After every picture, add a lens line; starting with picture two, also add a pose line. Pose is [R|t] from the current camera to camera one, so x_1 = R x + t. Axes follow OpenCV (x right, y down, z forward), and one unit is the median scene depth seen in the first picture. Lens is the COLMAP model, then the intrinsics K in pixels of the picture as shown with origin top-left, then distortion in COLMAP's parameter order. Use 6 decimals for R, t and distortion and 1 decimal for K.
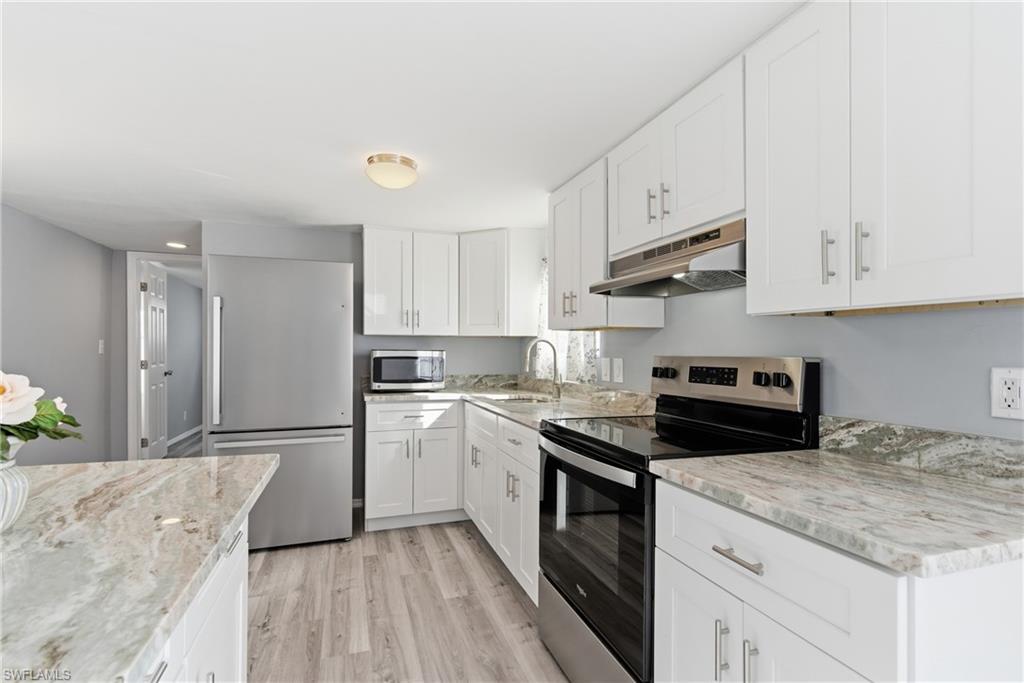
lens RADIAL K [[482.2, 0, 513.9], [0, 482.2, 350.2], [0, 0, 1]] dist [-0.000423, -0.001110]
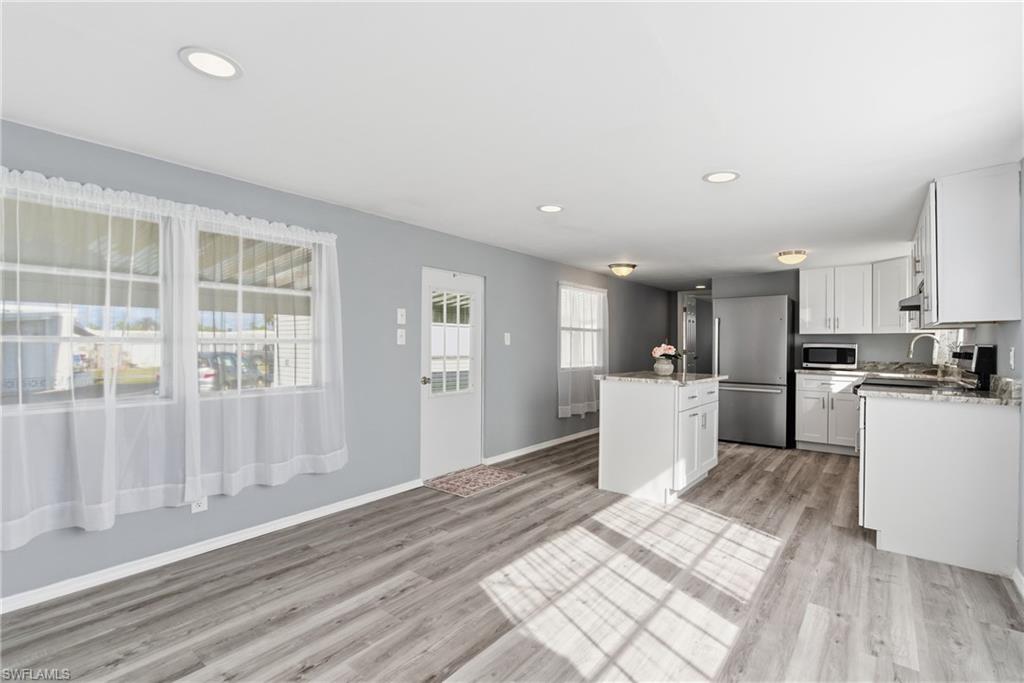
lens RADIAL K [[482.2, 0, 513.9], [0, 482.2, 347.0], [0, 0, 1]] dist [-0.000423, -0.001110]
pose [[0.556951, 0.004647, -0.830532, 0.551933], [-0.004864, 0.999985, 0.002333, 0.014140], [0.830531, 0.002740, 0.556966, -0.788065]]
